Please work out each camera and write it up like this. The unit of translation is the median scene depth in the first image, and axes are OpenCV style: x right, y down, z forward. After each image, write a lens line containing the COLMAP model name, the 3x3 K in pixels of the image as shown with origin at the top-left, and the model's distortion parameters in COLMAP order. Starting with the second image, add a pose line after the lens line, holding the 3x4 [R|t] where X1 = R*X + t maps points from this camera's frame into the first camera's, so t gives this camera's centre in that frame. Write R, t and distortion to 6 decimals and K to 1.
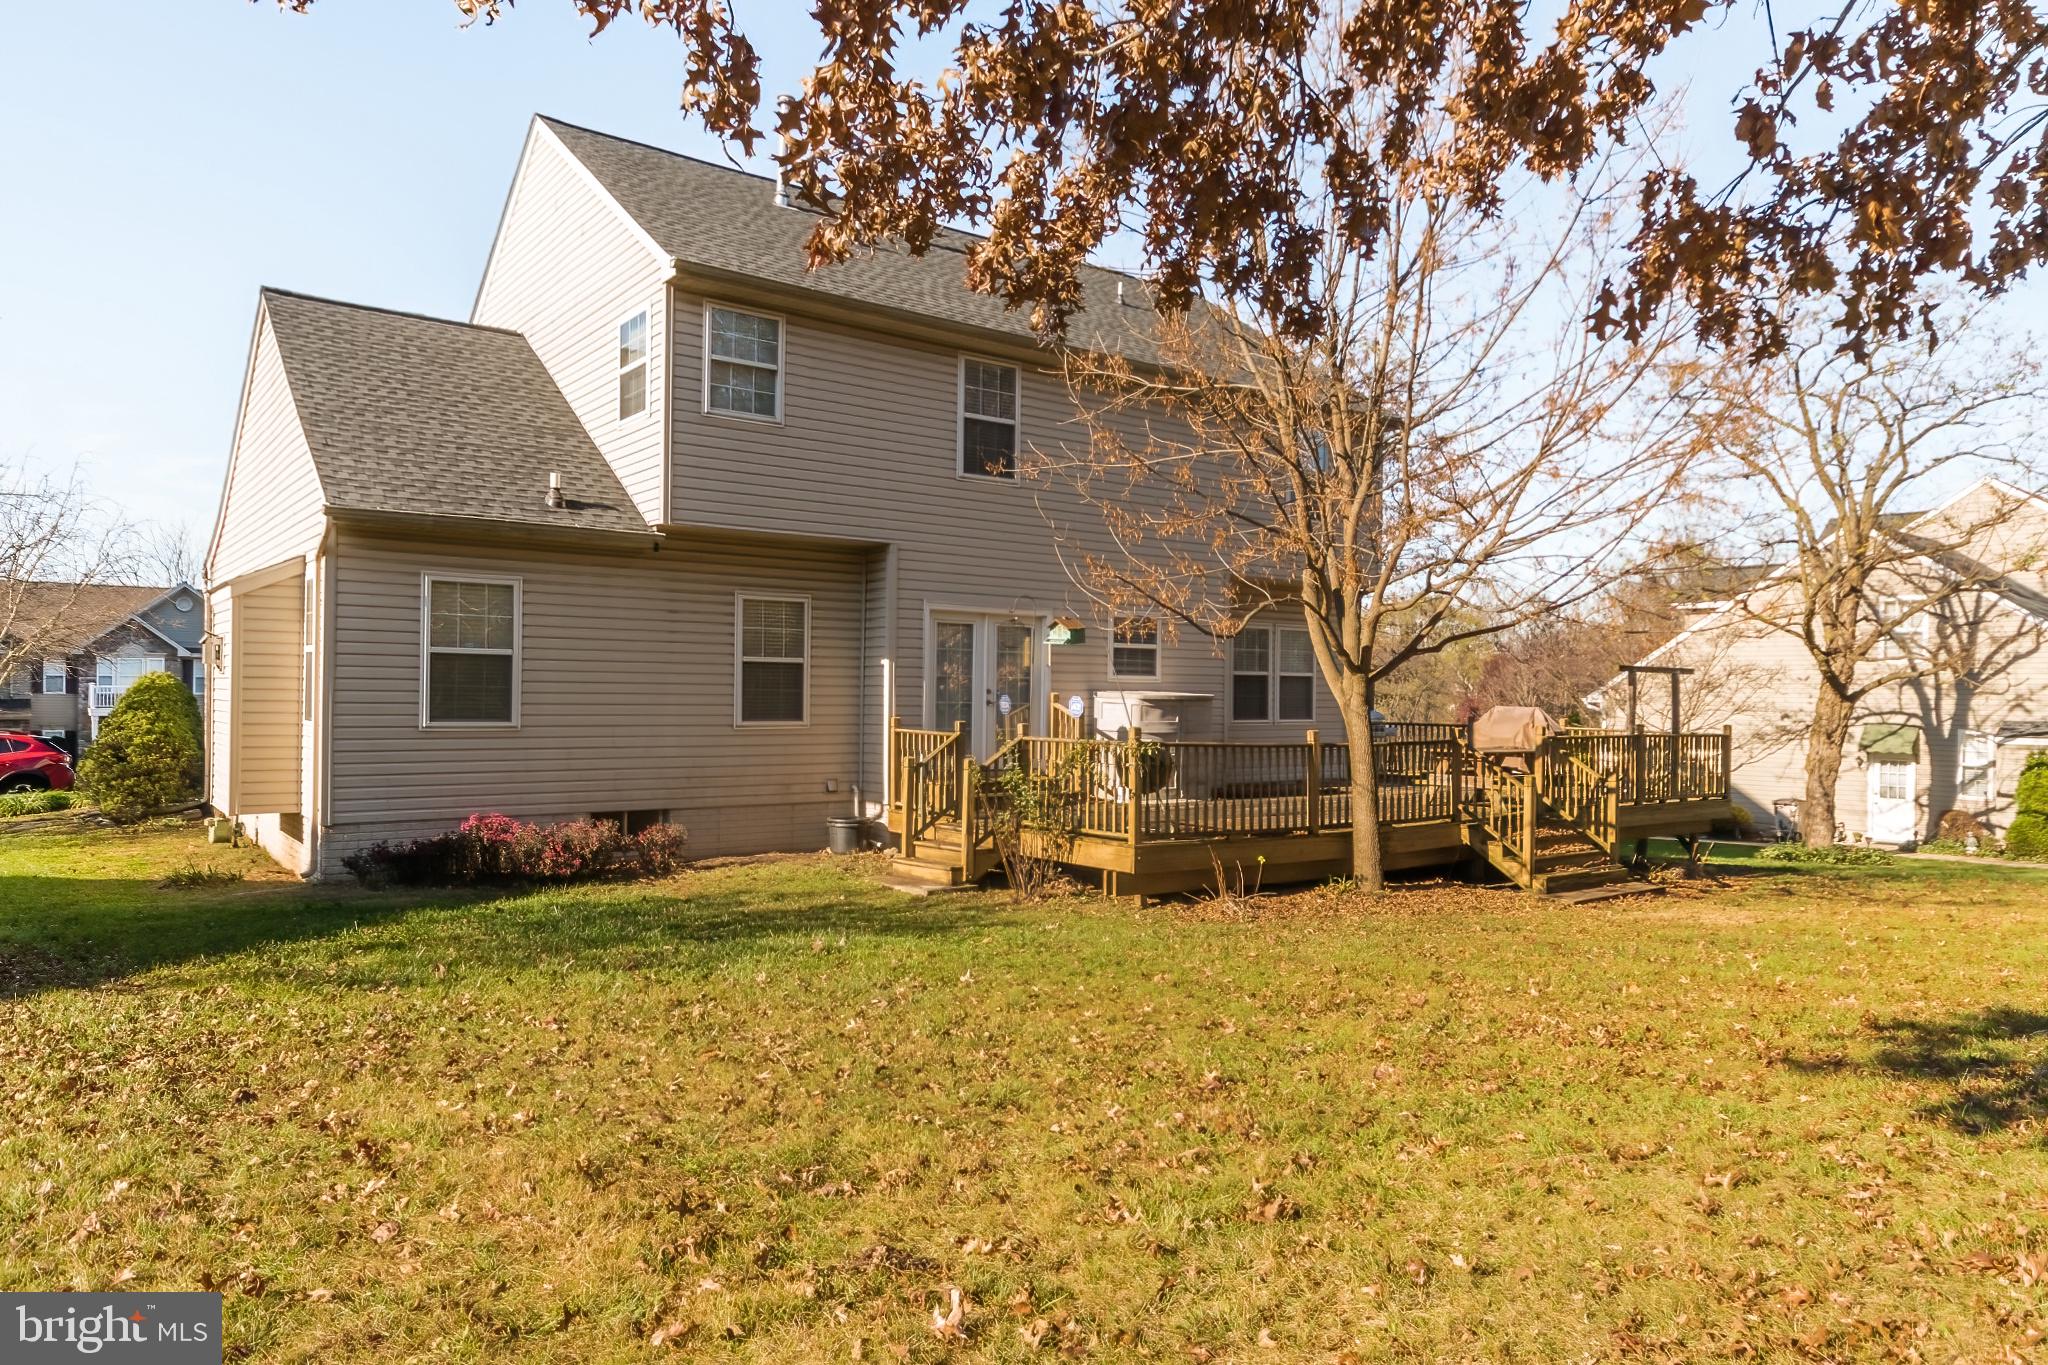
lens RADIAL K [[1303.6, 0, 1024.0], [0, 1303.6, 682.5], [0, 0, 1]] dist [0.002483, 0.000581]
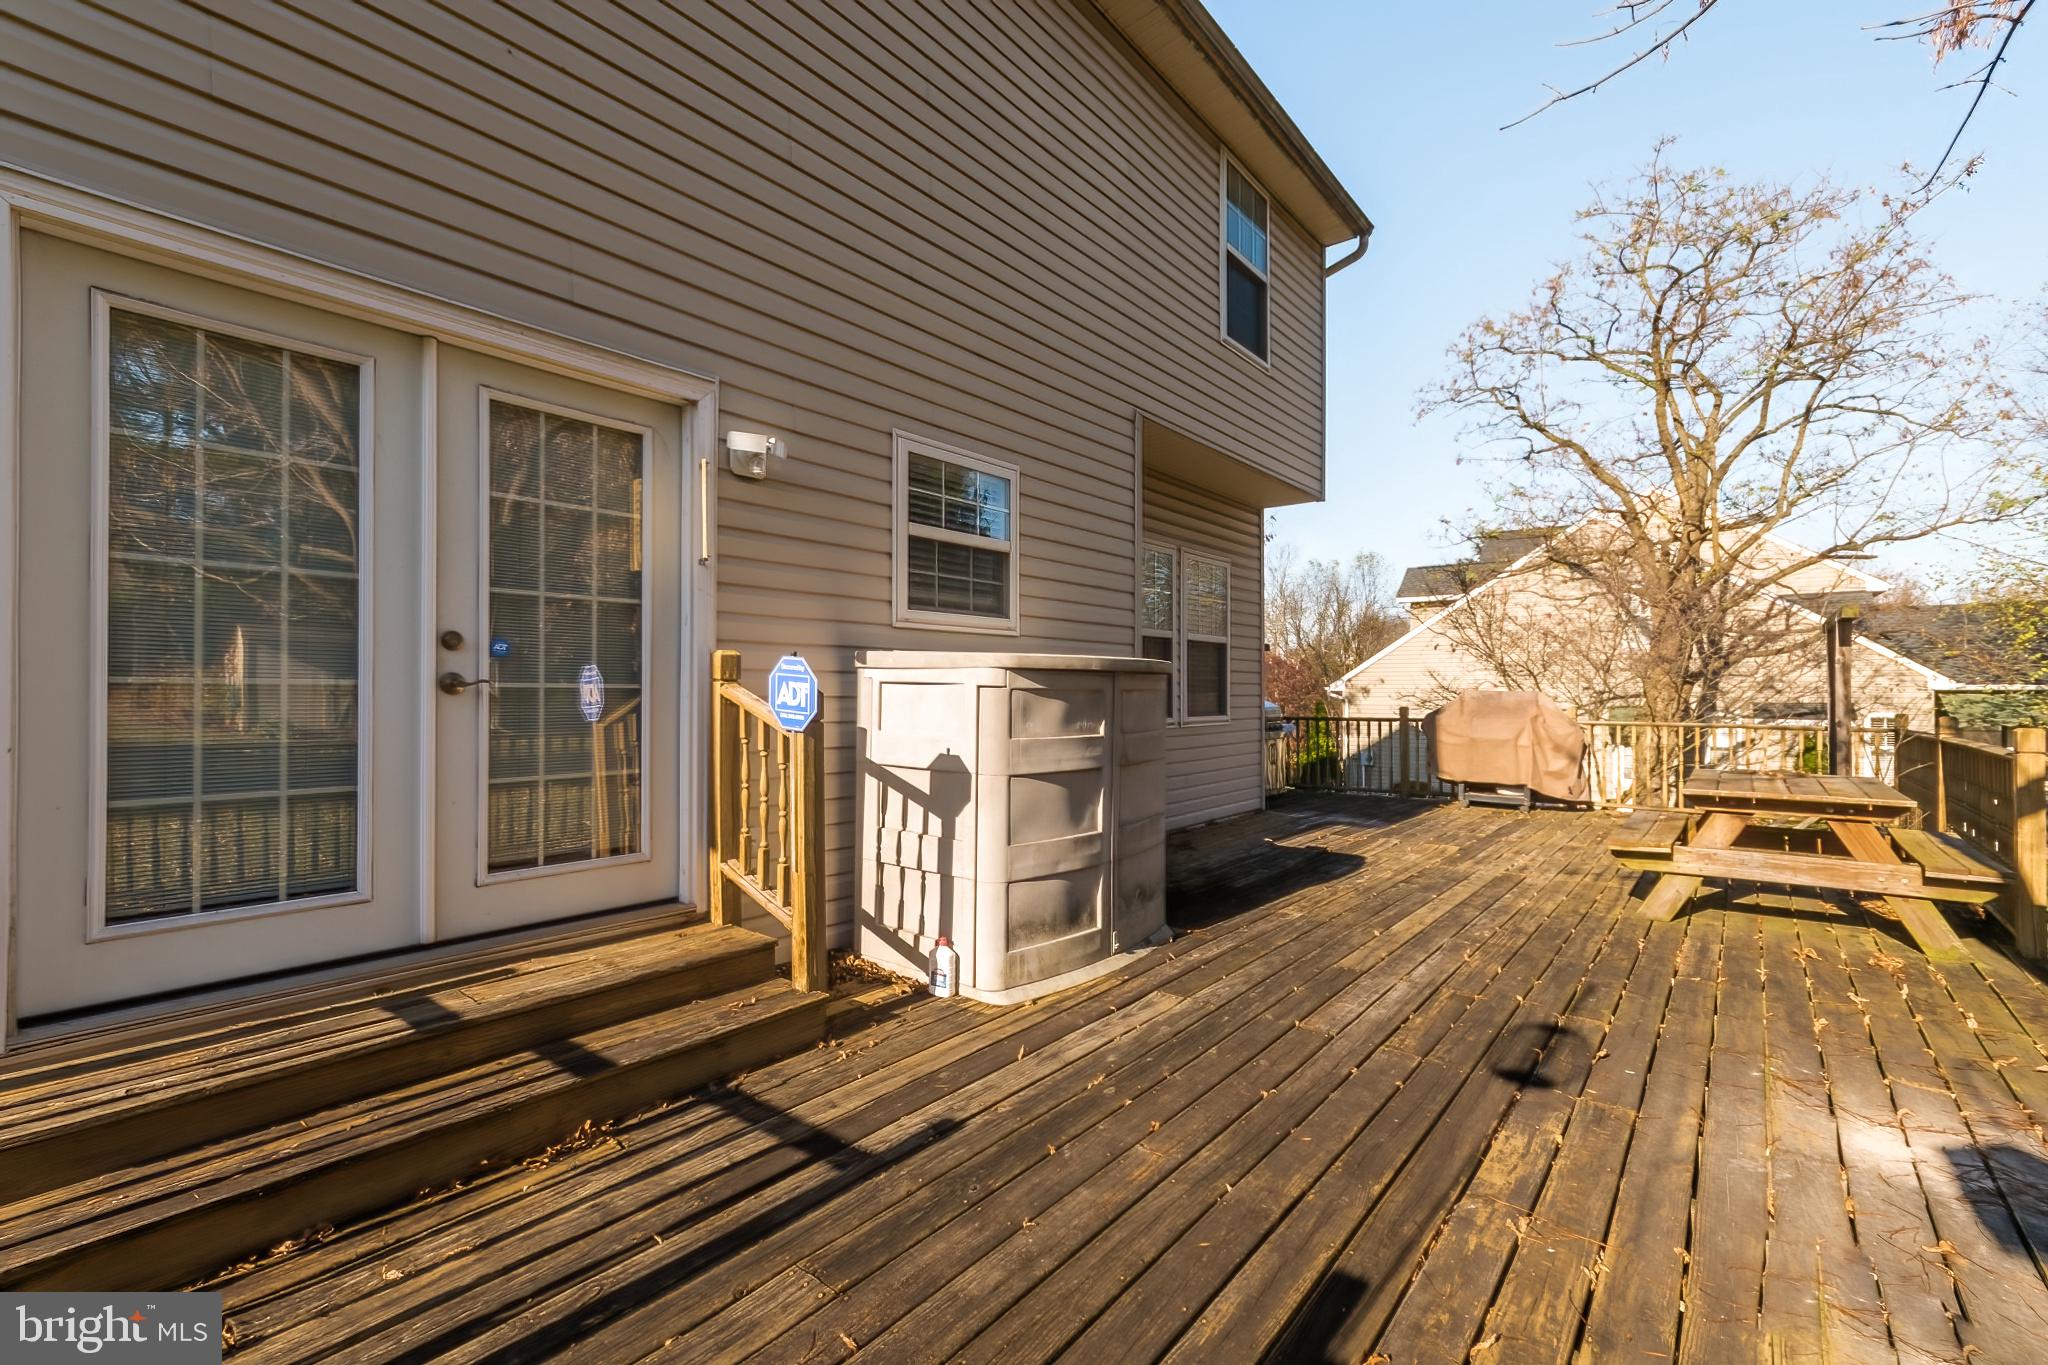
lens RADIAL K [[894.6, 0, 1024.0], [0, 894.6, 682.5], [0, 0, 1]] dist [0.002949, 0.000249]
pose [[0.969964, -0.012398, 0.242934, 0.040194], [0.014343, 0.999878, -0.006239, 0.017561], [-0.242827, 0.009537, 0.970023, 0.776725]]
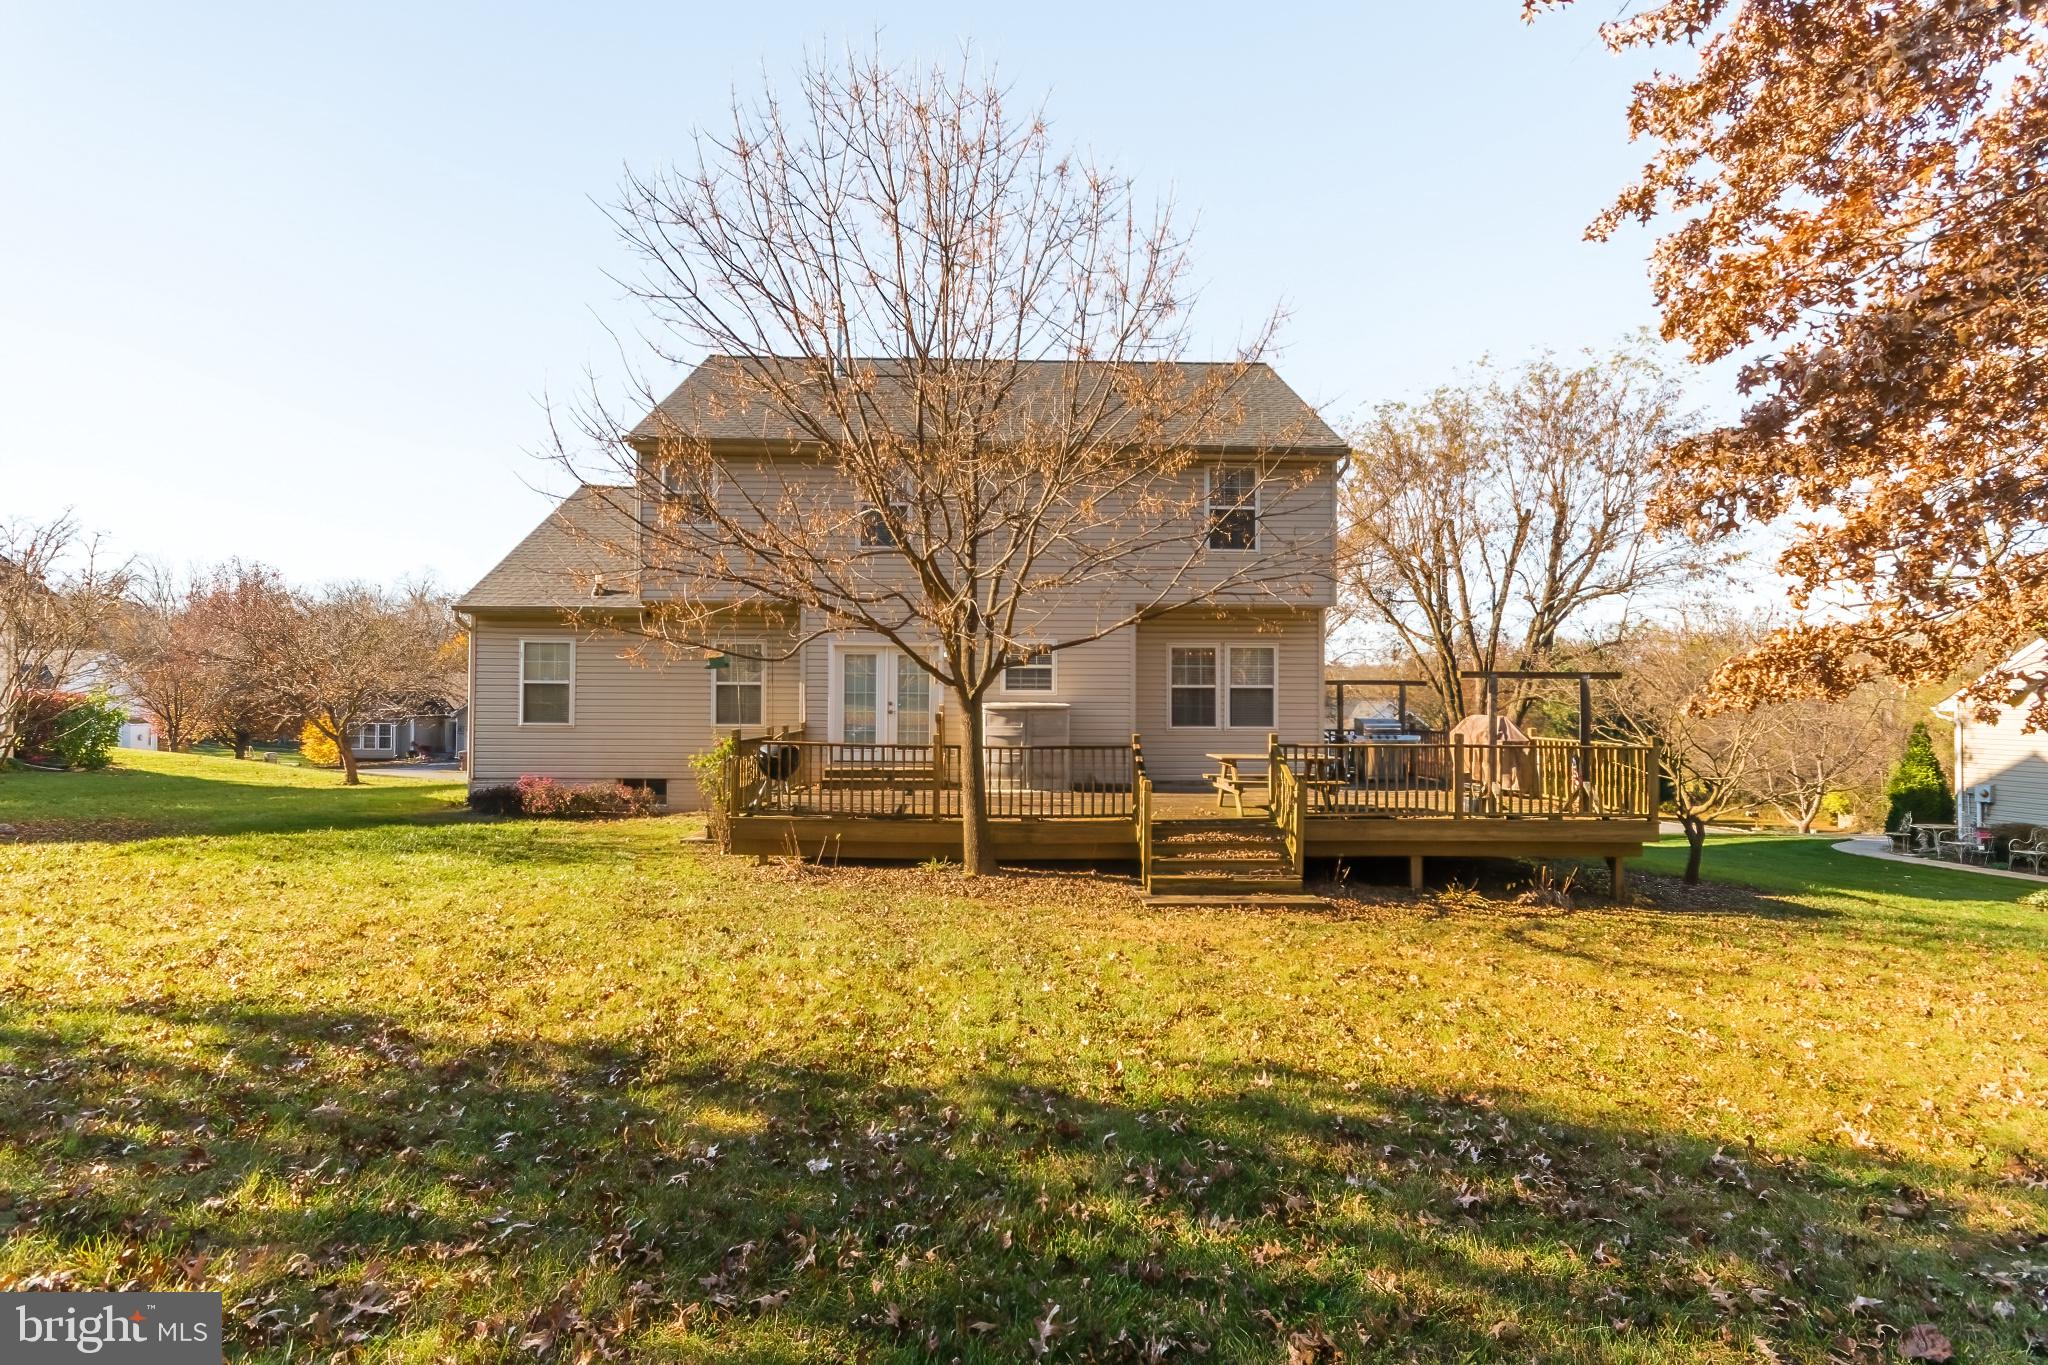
lens RADIAL K [[882.4, 0, 1024.0], [0, 882.4, 682.5], [0, 0, 1]] dist [-0.000388, -0.000028]
pose [[0.819919, -0.022992, -0.572018, 0.598537], [0.008861, 0.999583, -0.027476, 0.011236], [0.572411, 0.017460, 0.819781, 0.316338]]
